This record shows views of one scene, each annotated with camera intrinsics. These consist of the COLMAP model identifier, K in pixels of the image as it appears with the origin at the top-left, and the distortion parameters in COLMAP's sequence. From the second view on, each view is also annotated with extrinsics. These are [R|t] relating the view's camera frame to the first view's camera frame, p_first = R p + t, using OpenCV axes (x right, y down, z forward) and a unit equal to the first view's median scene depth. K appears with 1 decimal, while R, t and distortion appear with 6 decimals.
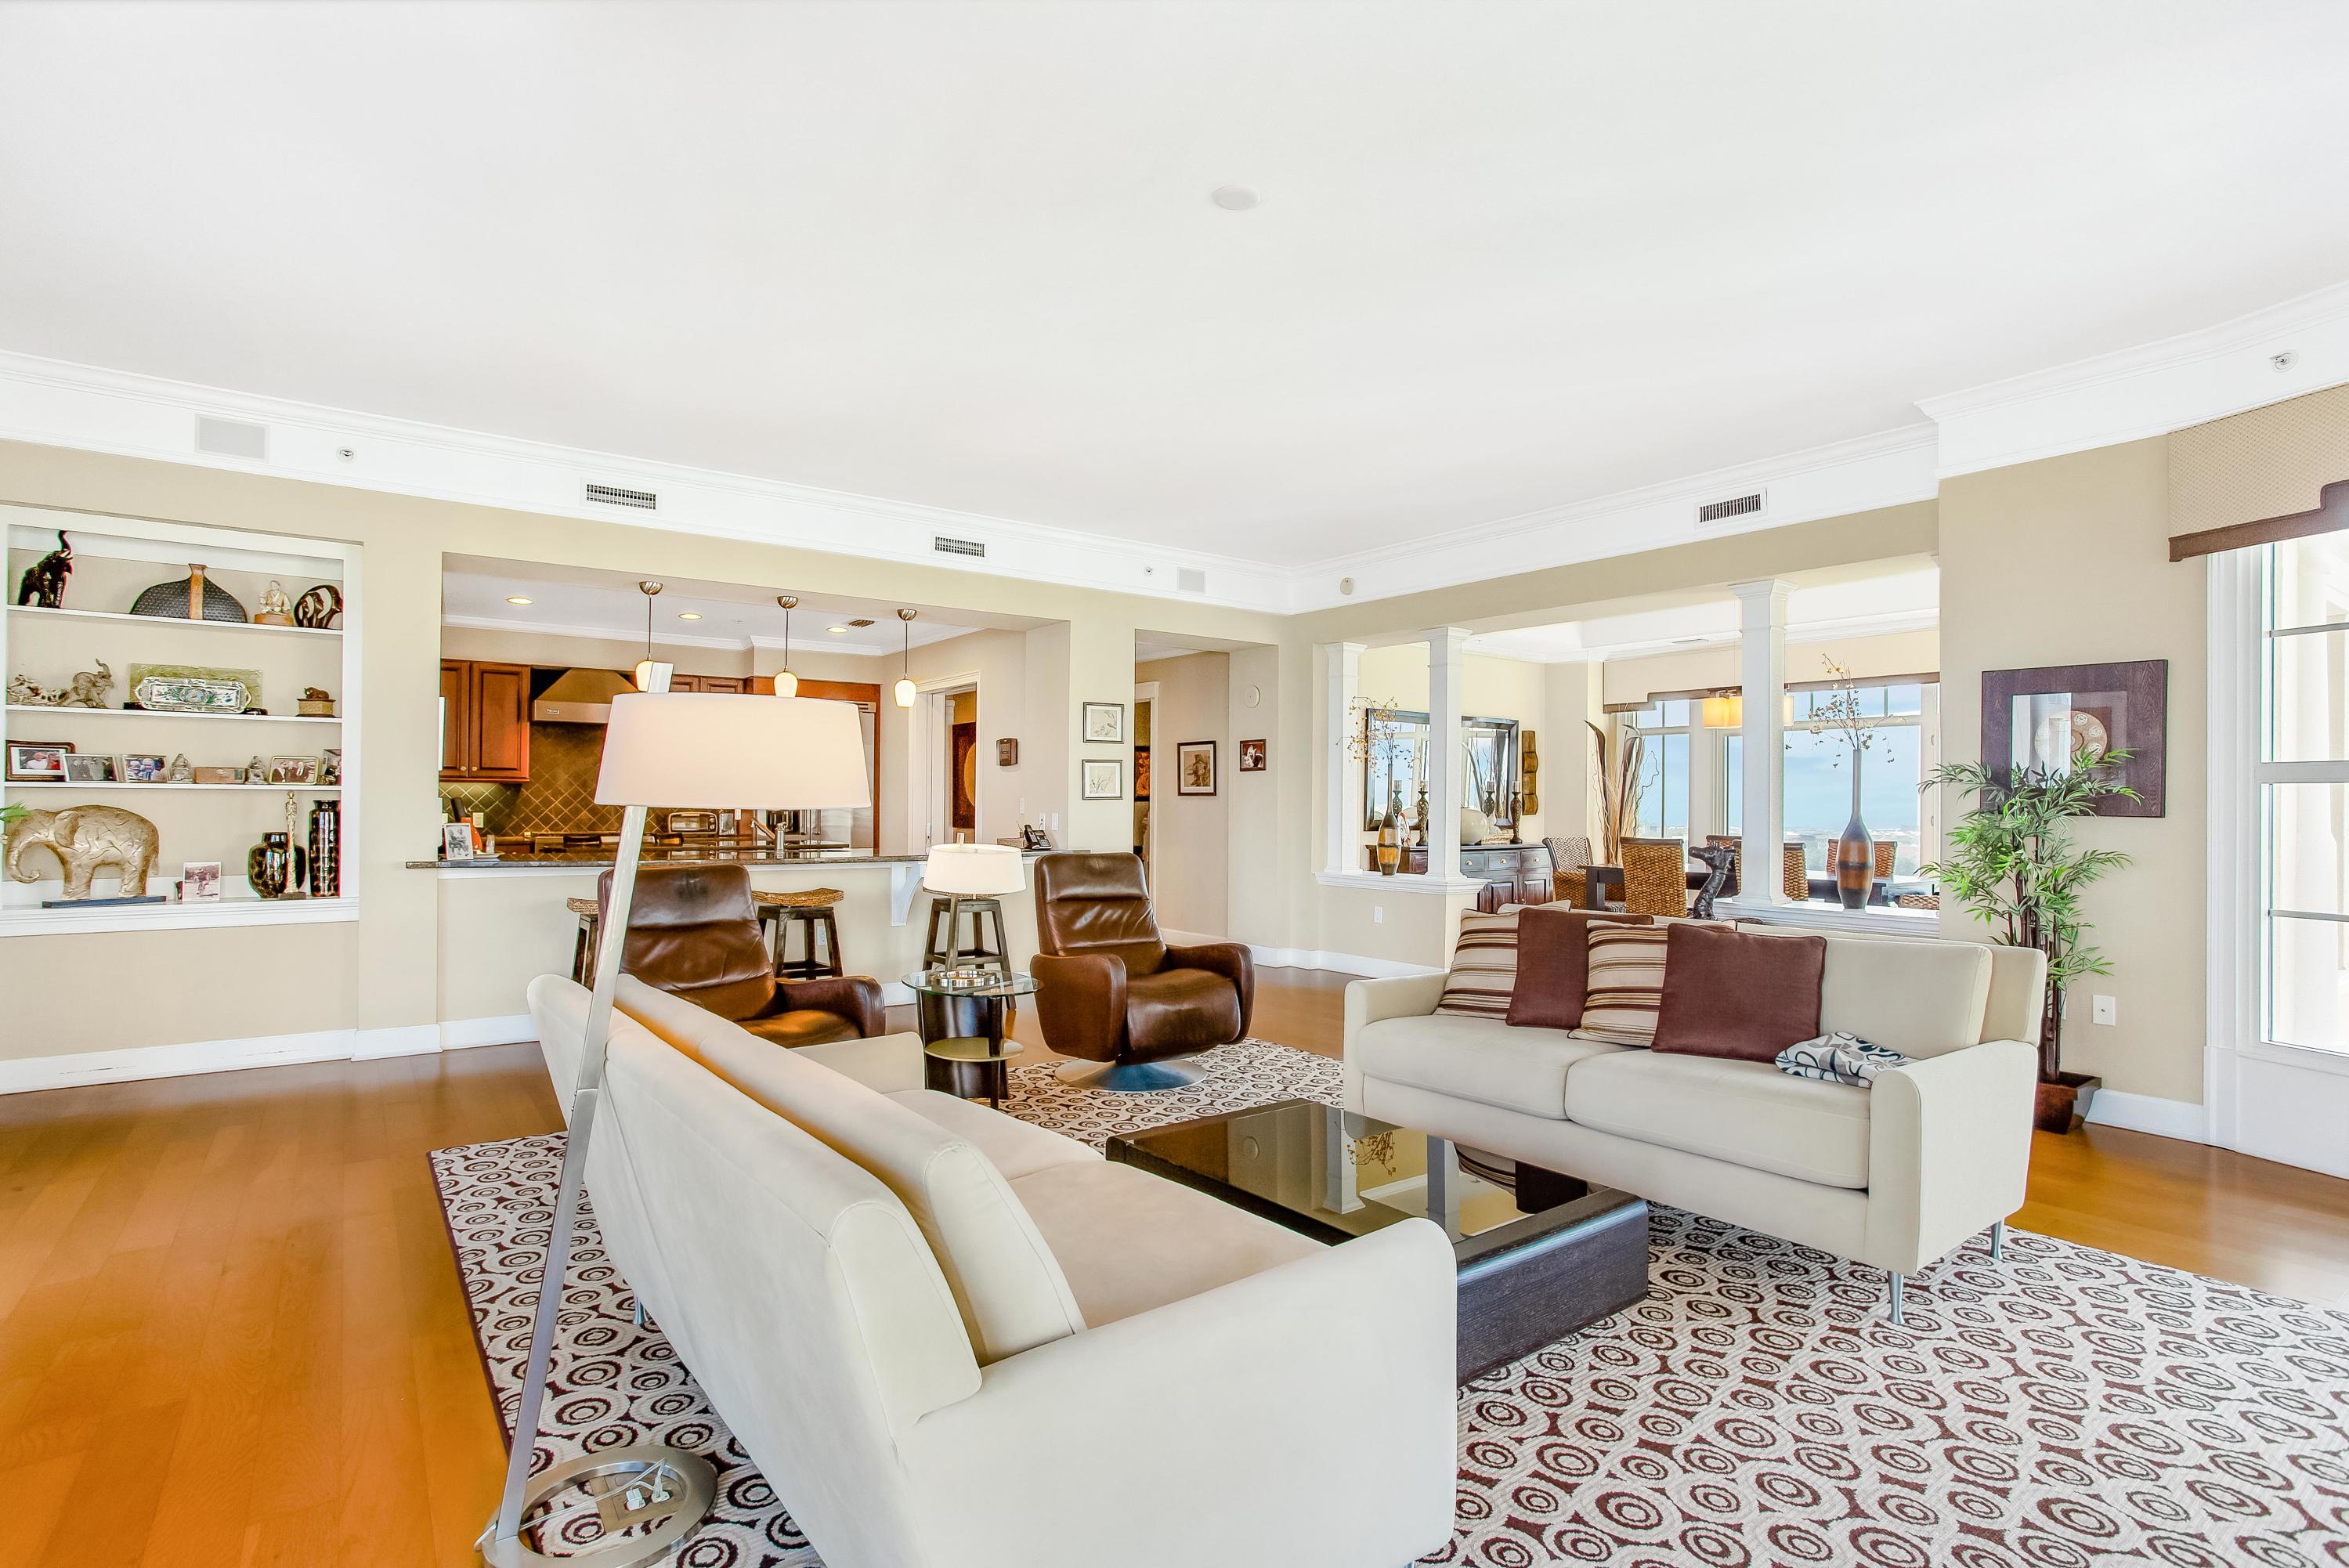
lens RADIAL K [[1183.9, 0, 1174.5], [0, 1183.9, 784.0], [0, 0, 1]] dist [-0.003544, -0.000063]
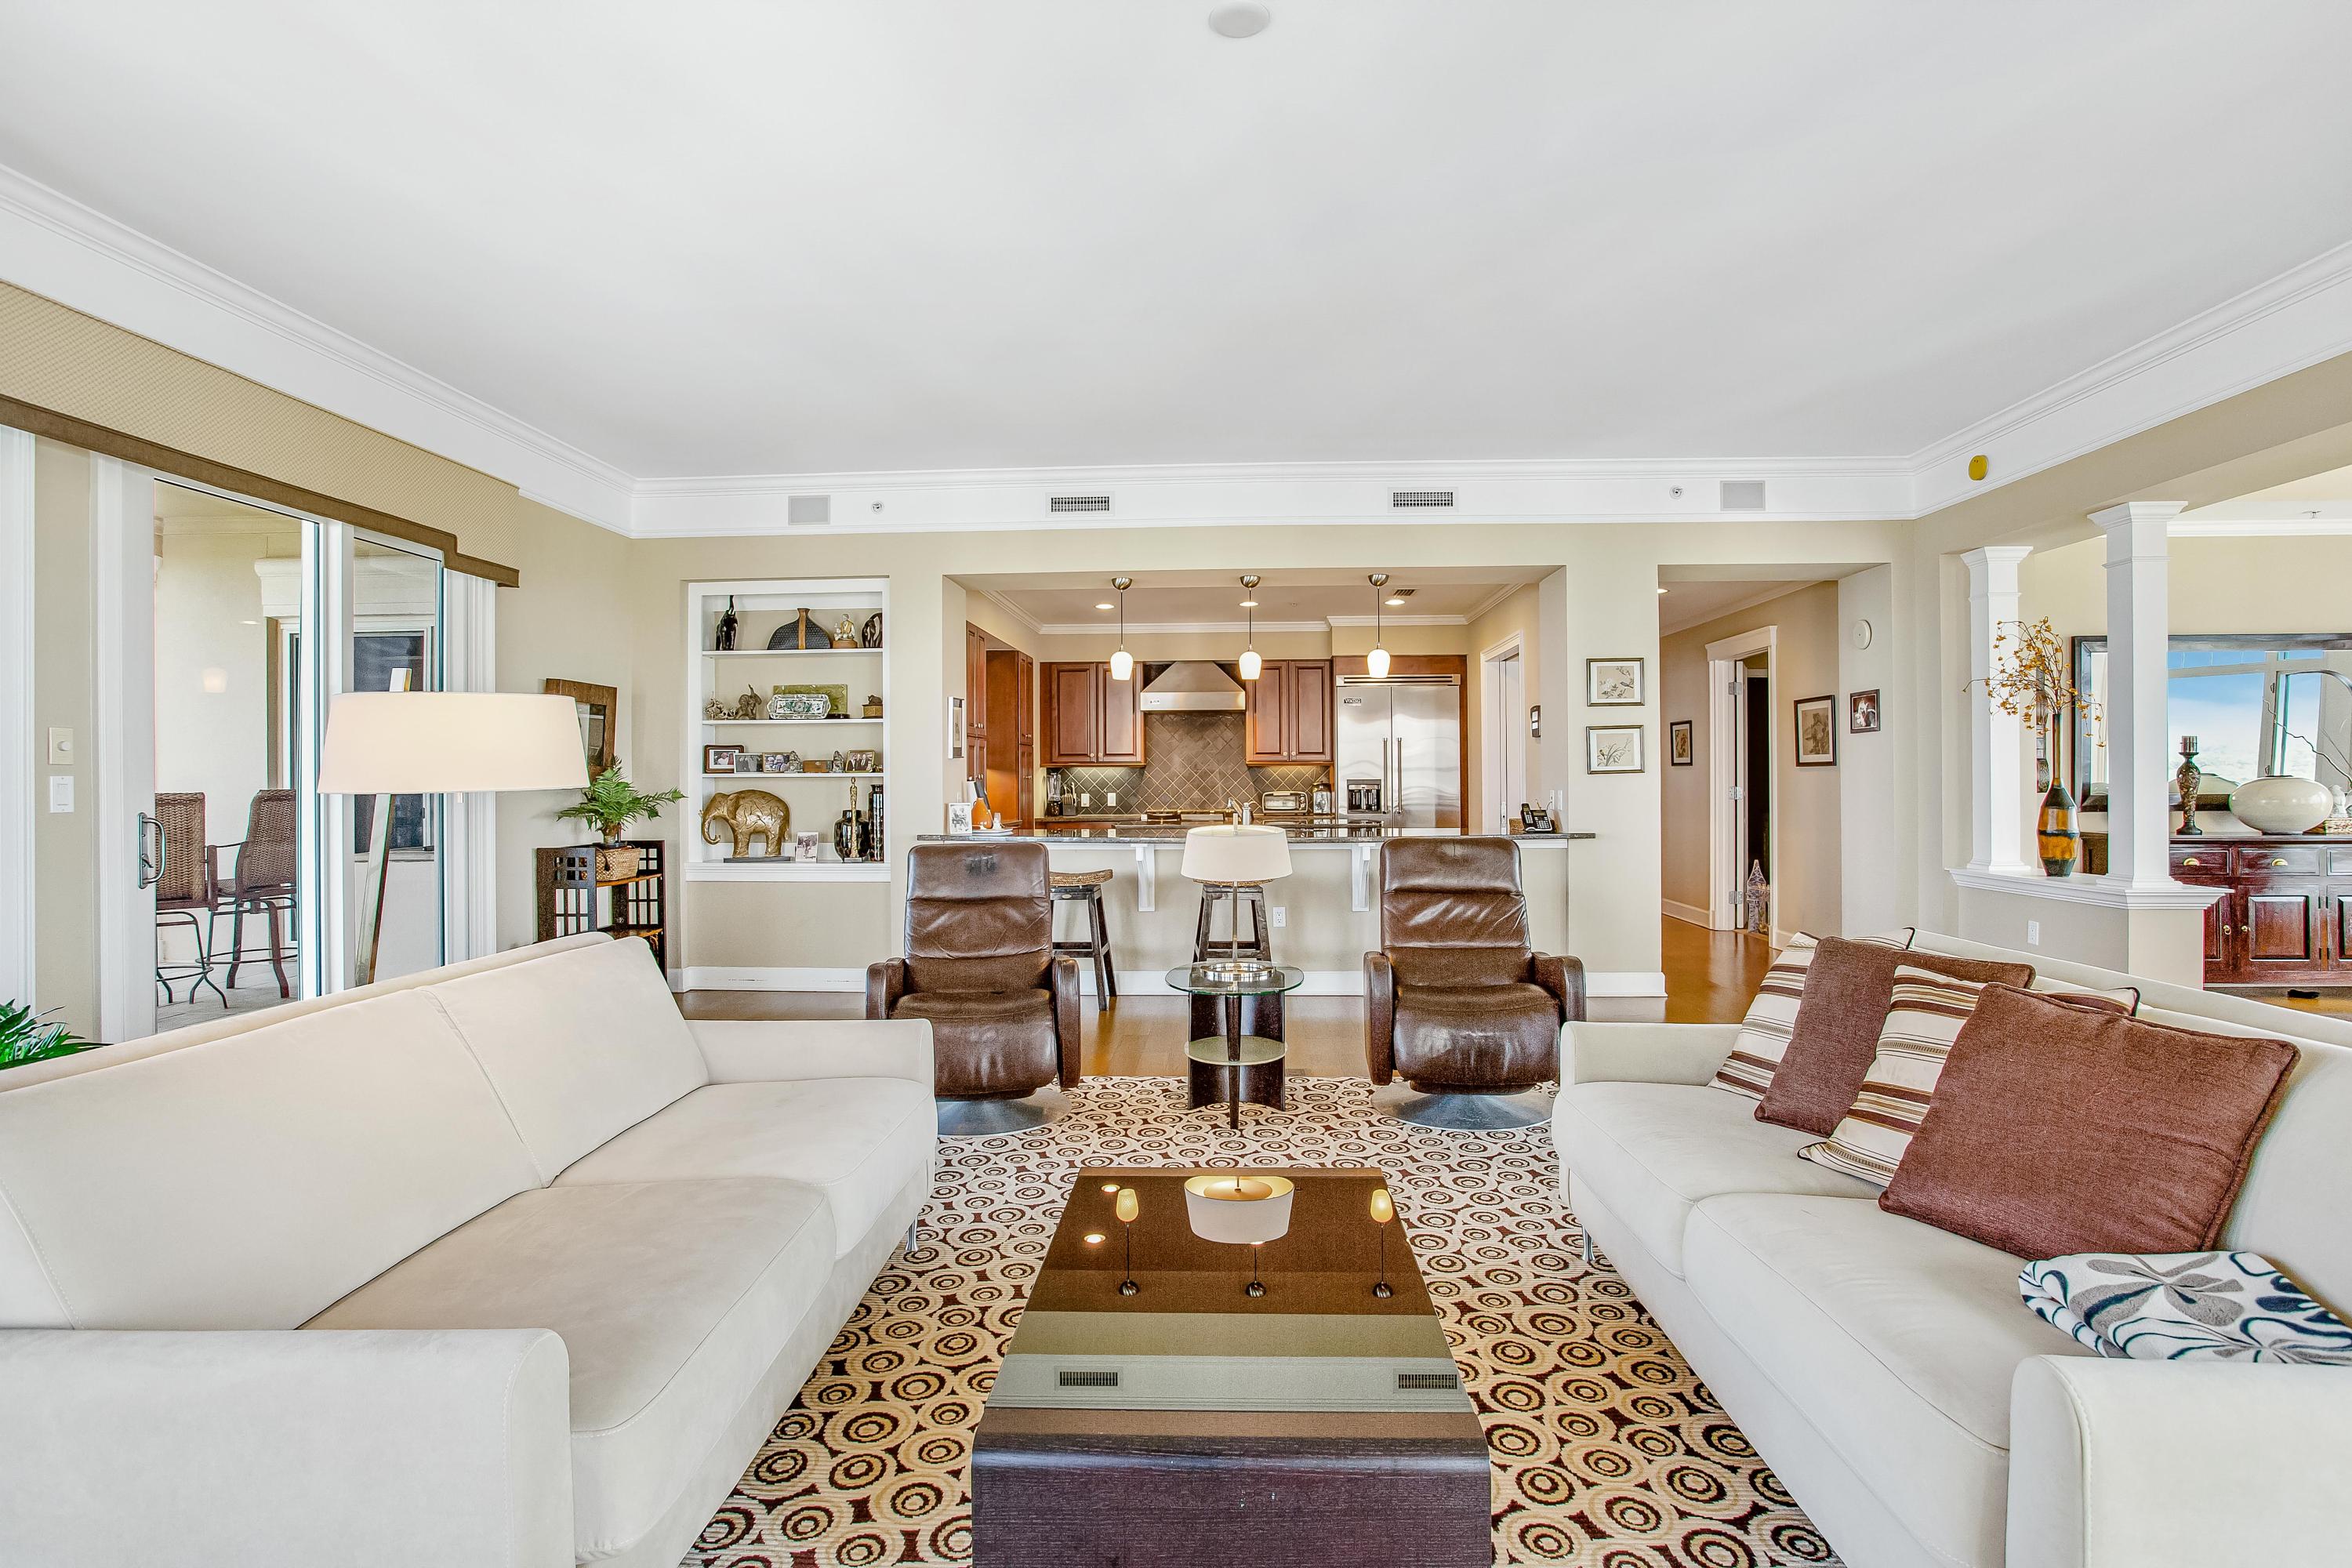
lens RADIAL K [[1185.1, 0, 1176.0], [0, 1185.1, 784.0], [0, 0, 1]] dist [-0.106983, 0.113667]
pose [[0.774535, -0.010394, -0.632446, 0.318244], [0.022649, 0.999680, 0.011308, 0.006194], [0.632125, -0.023083, 0.774522, 0.229429]]
